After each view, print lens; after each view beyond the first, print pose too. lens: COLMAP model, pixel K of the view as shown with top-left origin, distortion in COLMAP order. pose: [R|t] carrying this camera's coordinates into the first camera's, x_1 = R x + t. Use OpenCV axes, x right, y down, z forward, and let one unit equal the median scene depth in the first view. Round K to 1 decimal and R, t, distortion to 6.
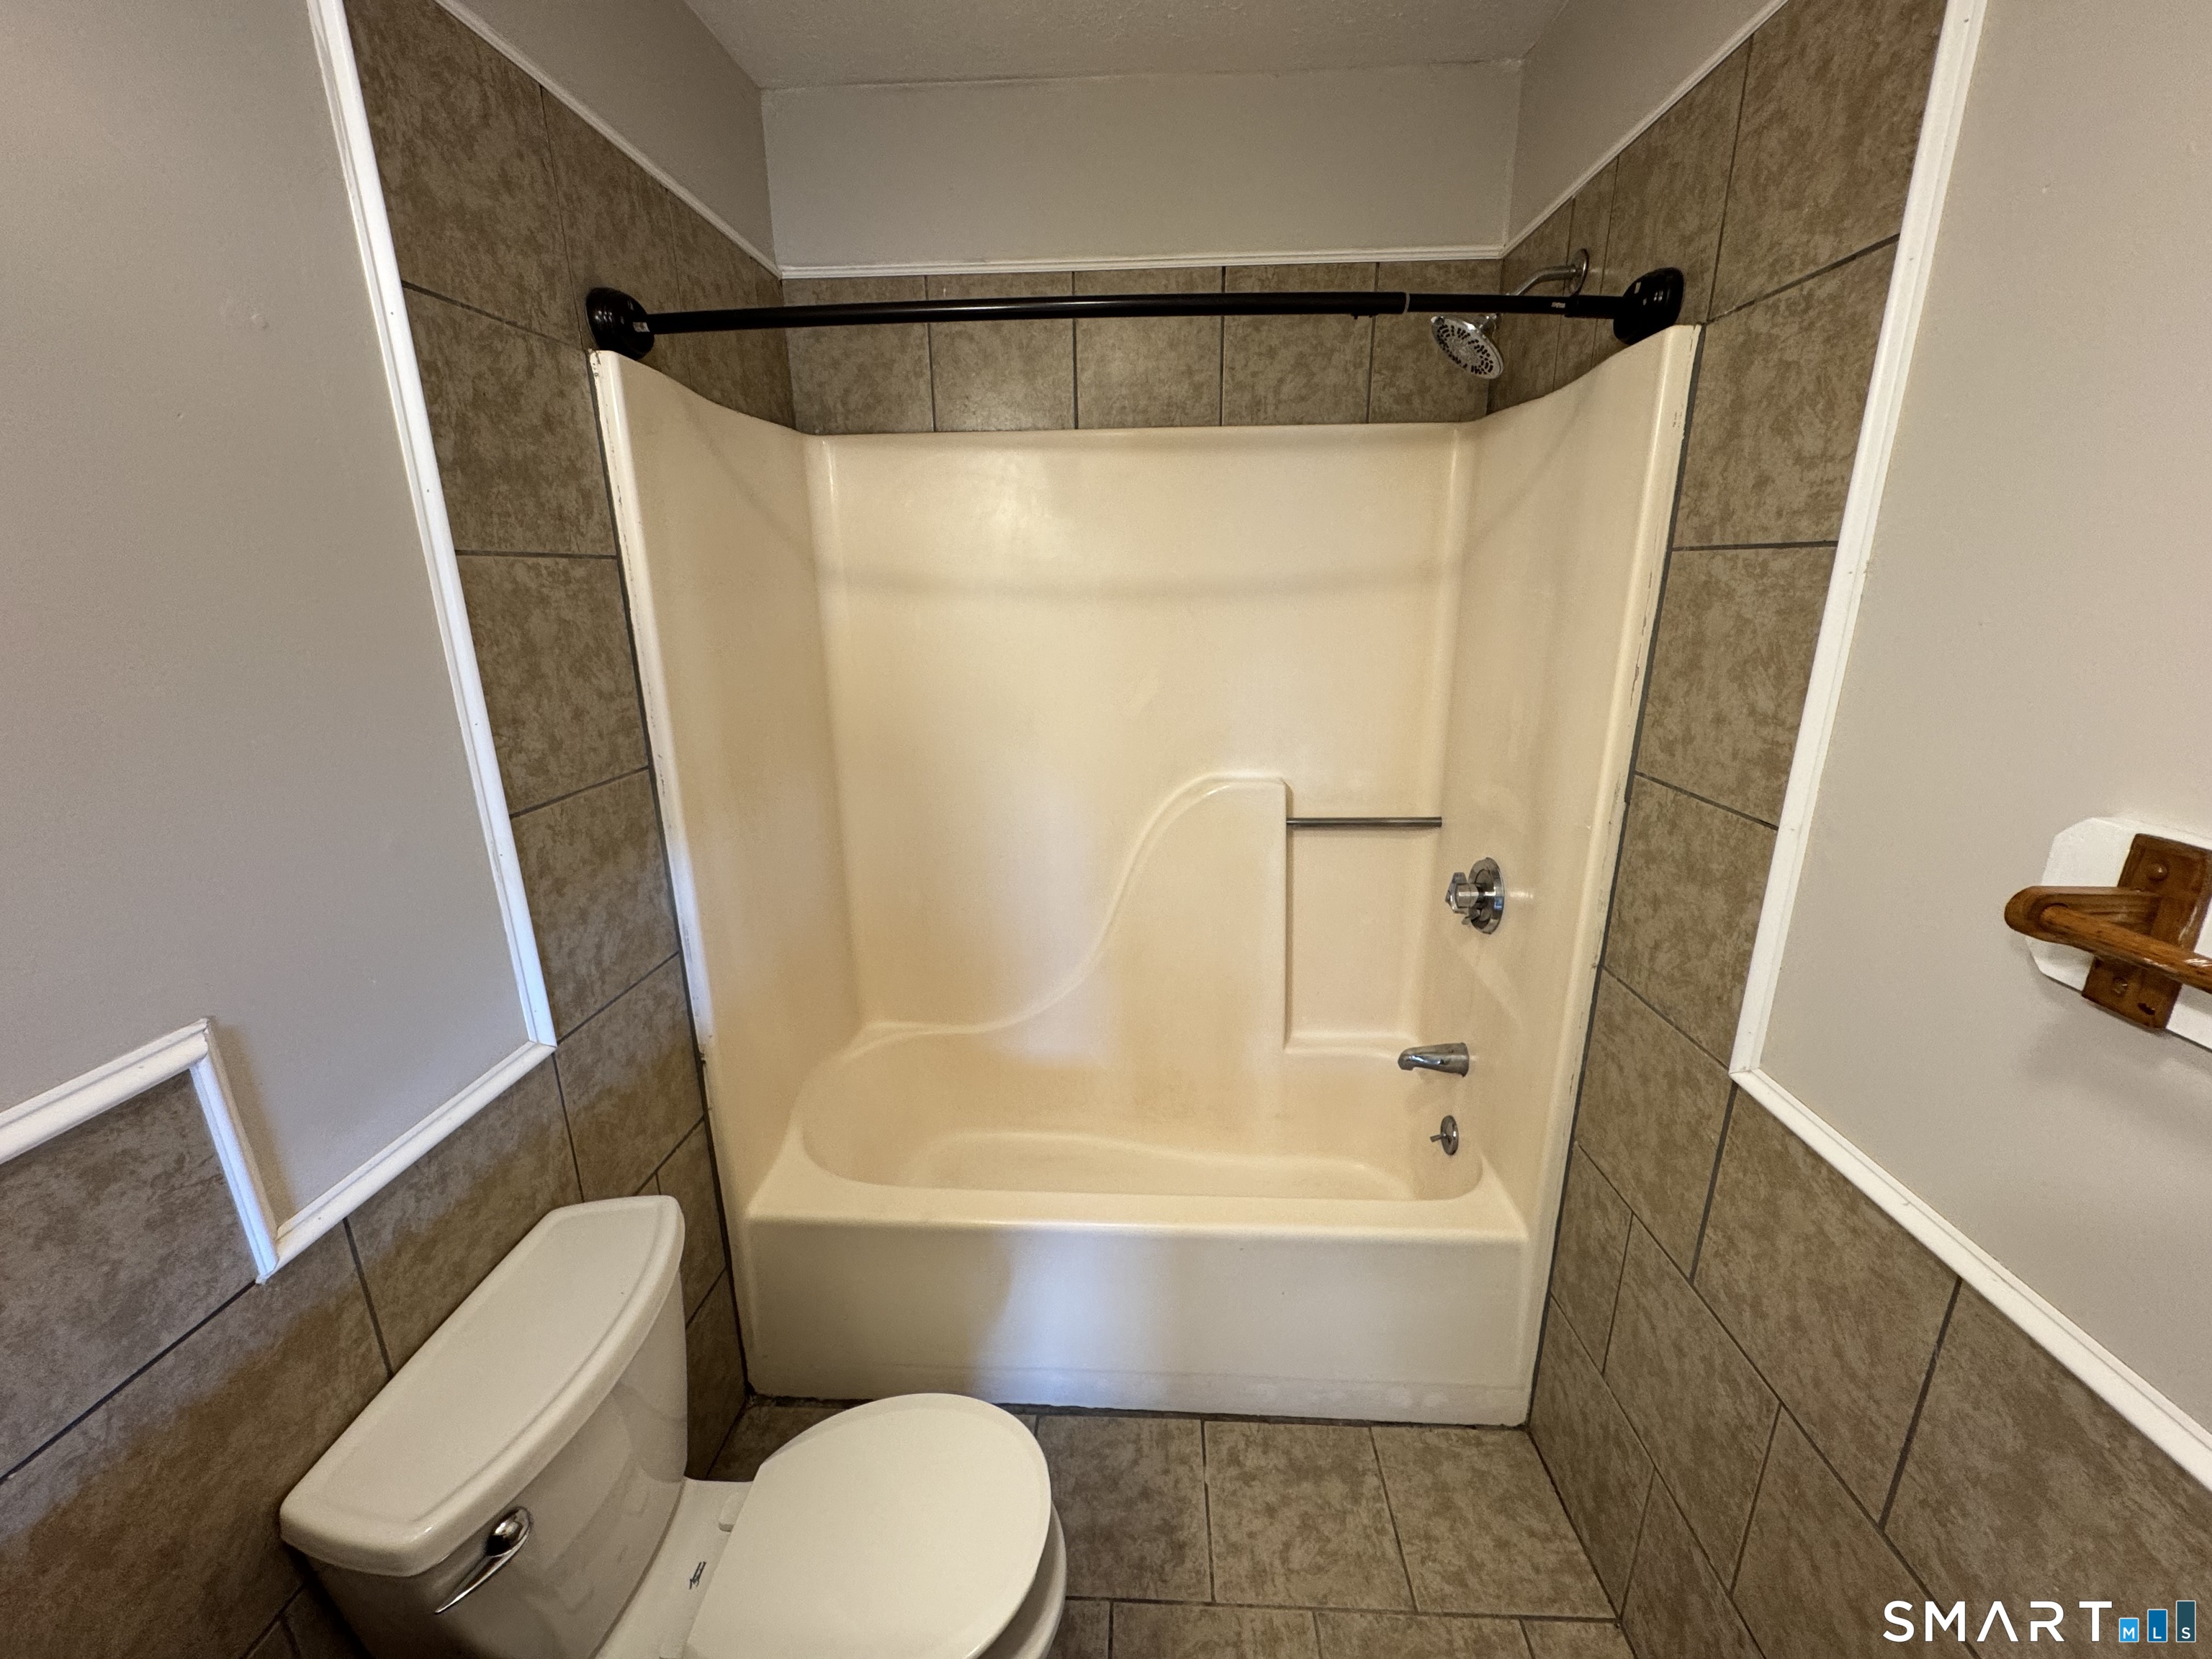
lens RADIAL K [[879.2, 0, 1113.9], [0, 879.2, 828.5], [0, 0, 1]] dist [-0.000521, 0.000330]
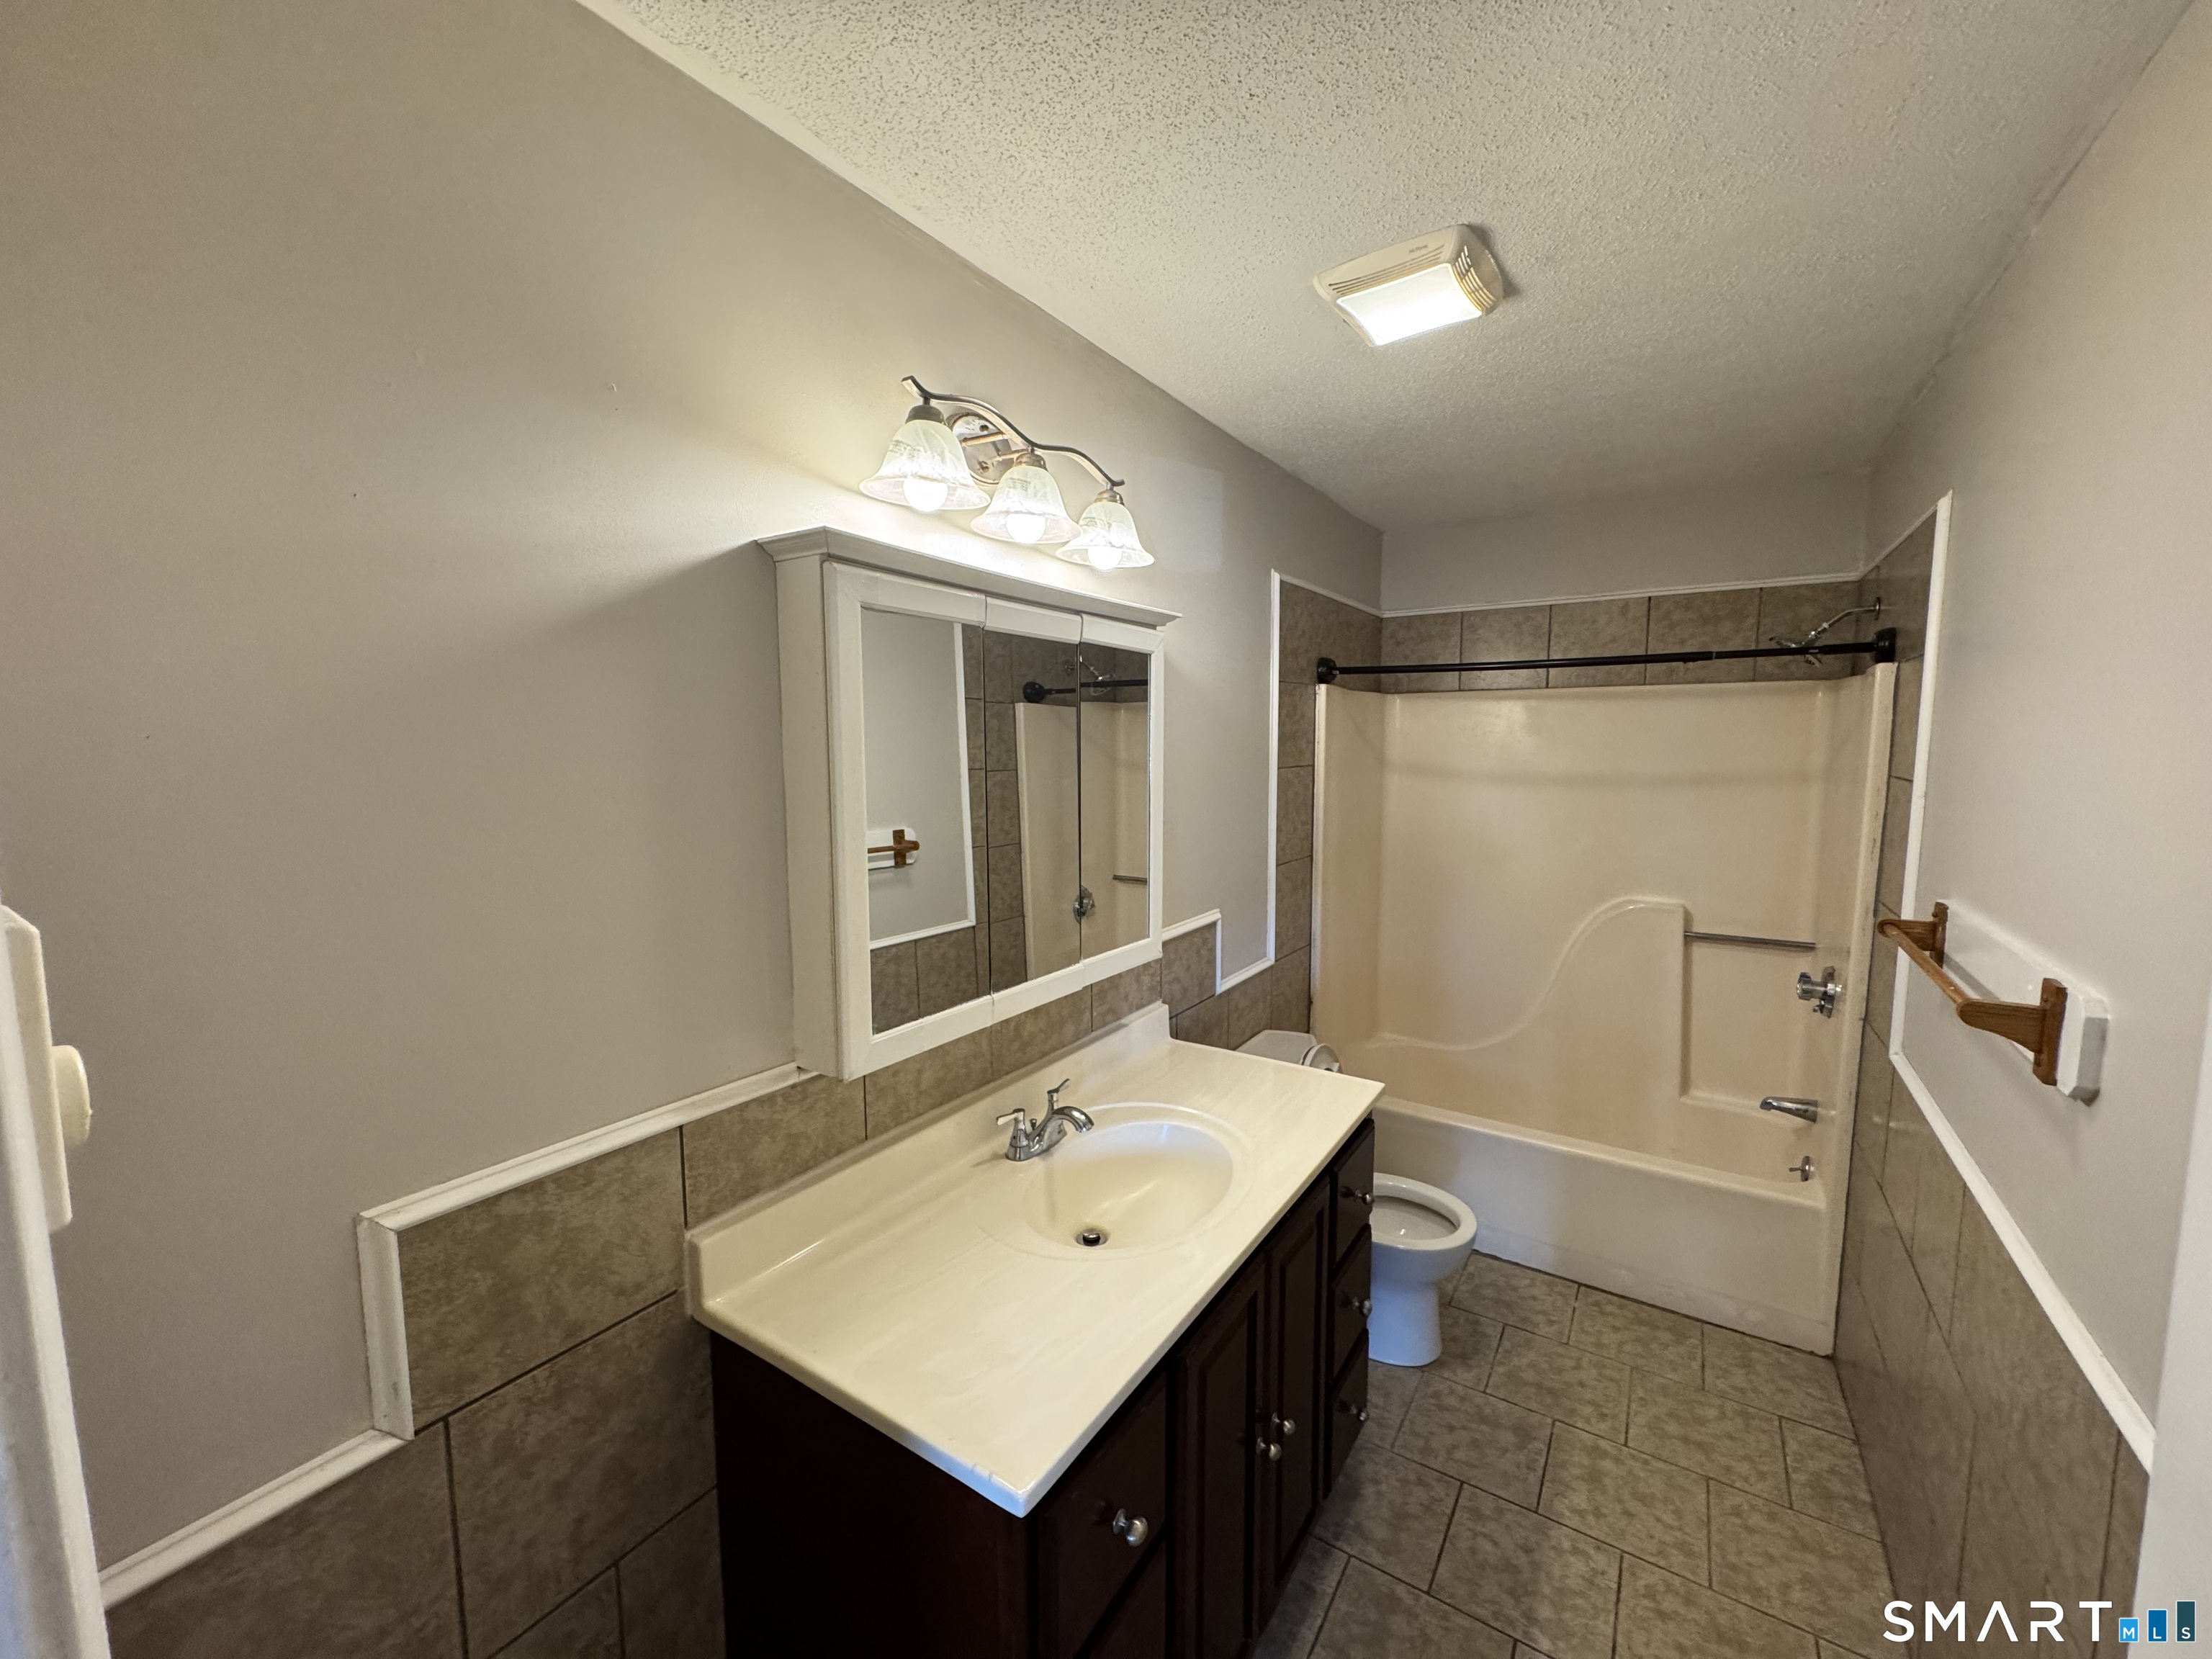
lens RADIAL K [[879.2, 0, 1109.0], [0, 879.2, 824.6], [0, 0, 1]] dist [-0.000521, 0.000330]
pose [[0.855064, 0.056829, -0.515399, 0.143198], [-0.145590, 0.980304, -0.133449, 0.182732], [0.497663, 0.189144, 0.846496, -0.937981]]
